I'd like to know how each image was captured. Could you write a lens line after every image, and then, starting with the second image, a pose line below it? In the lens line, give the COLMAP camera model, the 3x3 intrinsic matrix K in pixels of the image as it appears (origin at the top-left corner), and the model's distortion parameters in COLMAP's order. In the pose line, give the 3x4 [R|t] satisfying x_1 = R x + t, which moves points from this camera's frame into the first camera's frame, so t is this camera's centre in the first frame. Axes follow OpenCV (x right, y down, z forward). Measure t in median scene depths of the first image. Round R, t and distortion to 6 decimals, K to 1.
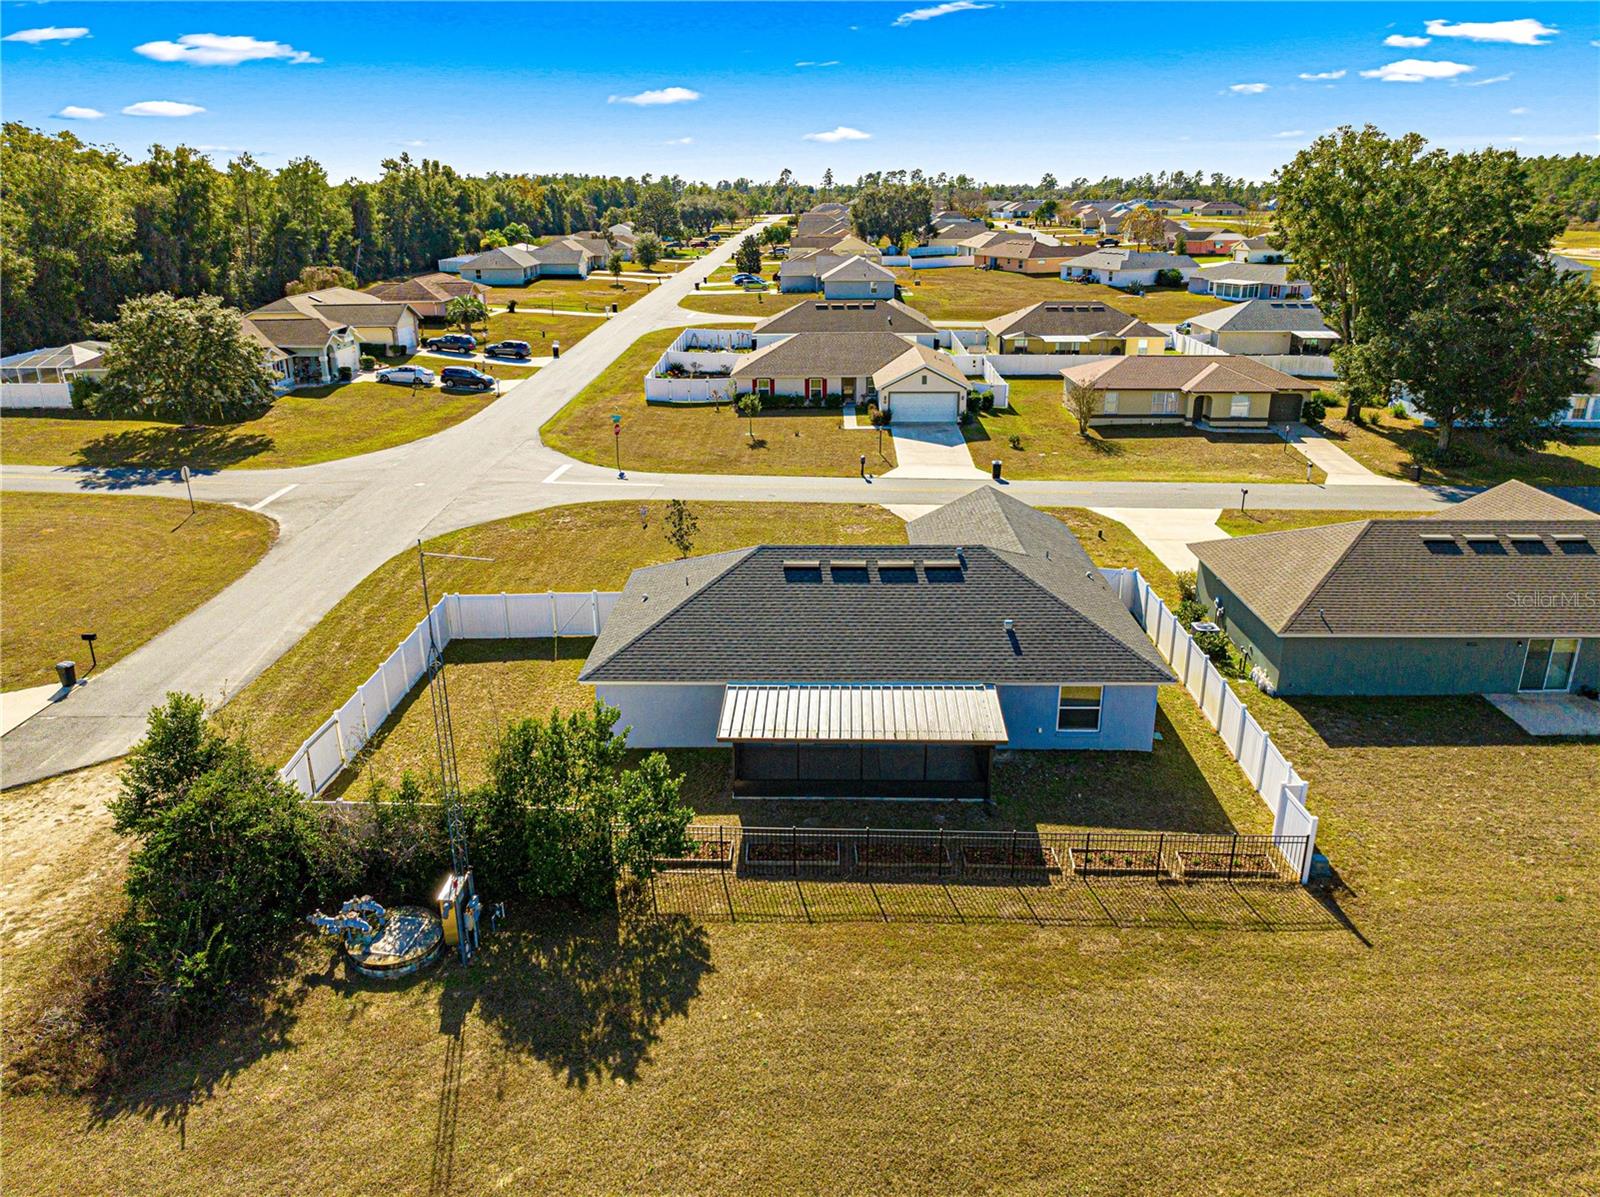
lens RADIAL K [[1130.0, 0, 808.8], [0, 1130.0, 593.3], [0, 0, 1]] dist [-0.032621, -0.002853]
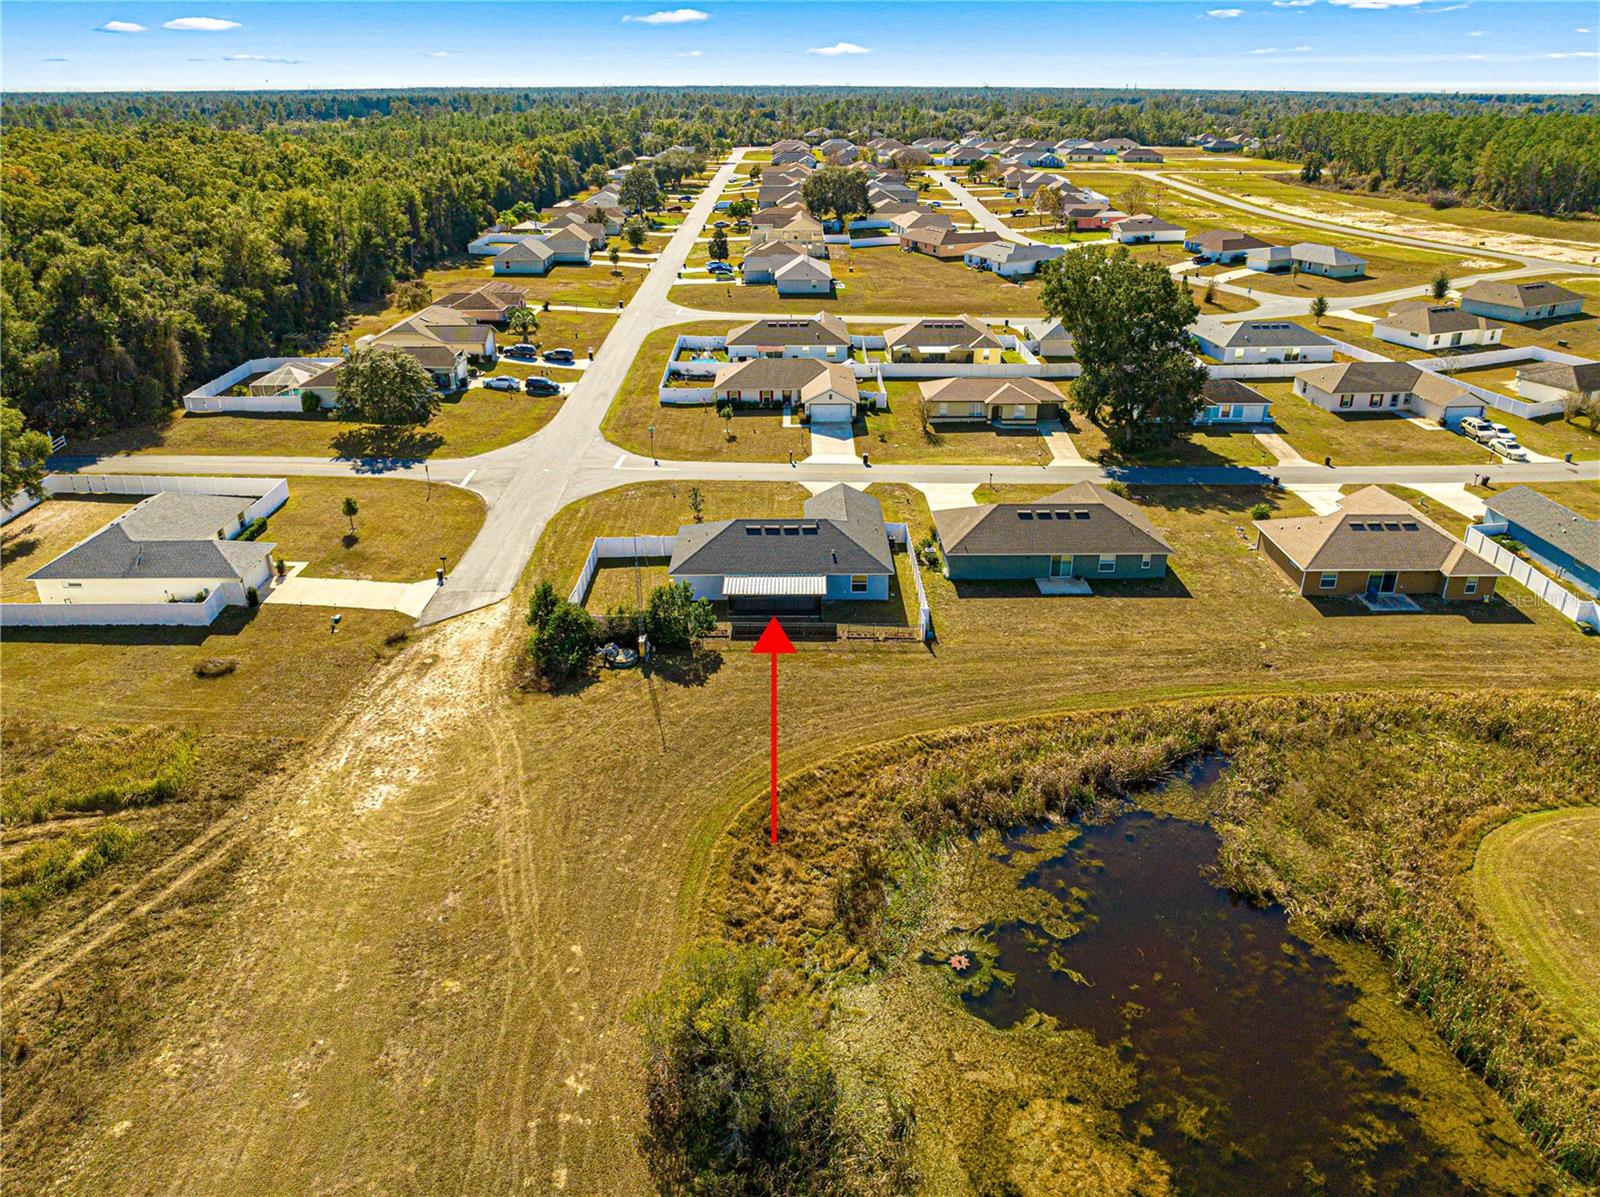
lens RADIAL K [[1130.0, 0, 808.8], [0, 1130.0, 593.3], [0, 0, 1]] dist [-0.032621, -0.002853]
pose [[0.999568, -0.007797, 0.028335, 0.023519], [0.005321, 0.996245, 0.086415, -0.050634], [-0.028903, -0.086227, 0.995856, -0.792652]]
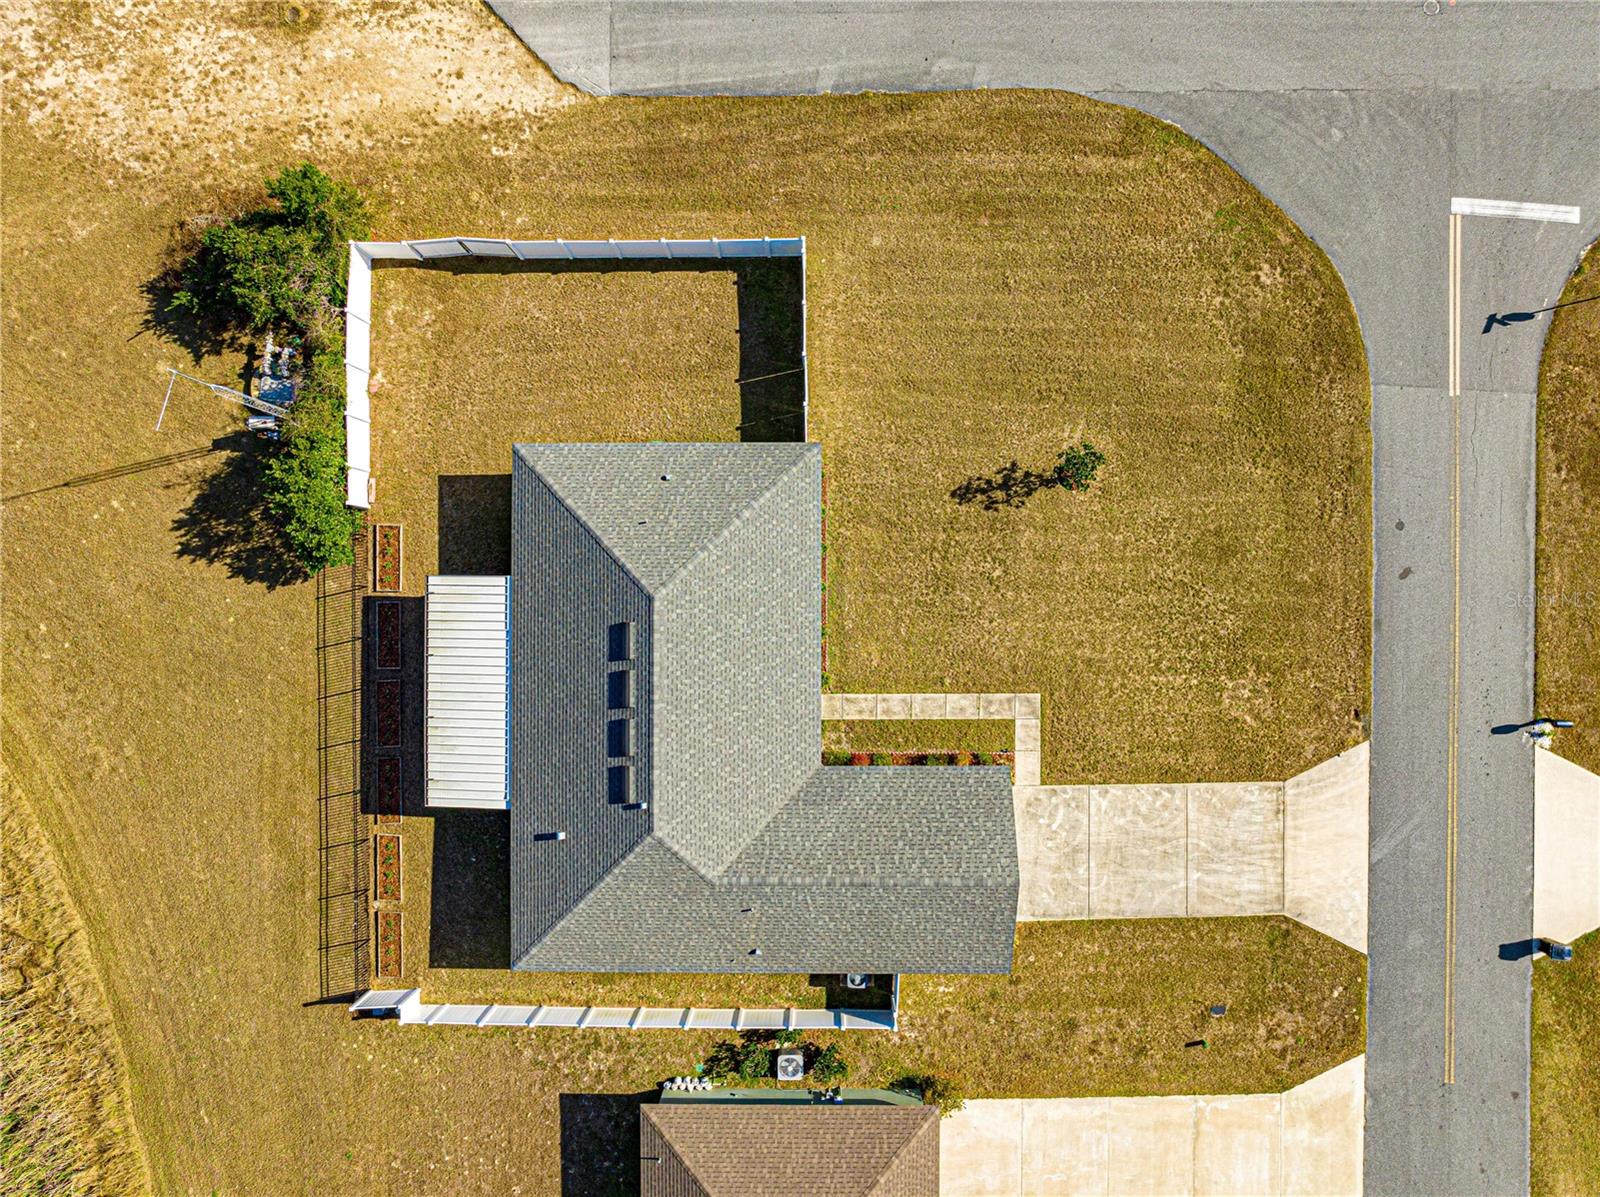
lens RADIAL K [[1130.0, 0, 808.8], [0, 1130.0, 593.3], [0, 0, 1]] dist [-0.032621, -0.002853]
pose [[0.014514, 0.999854, -0.009036, -0.019287], [-0.320660, 0.013214, 0.947102, -0.531545], [0.947083, -0.010849, 0.320805, 0.444860]]
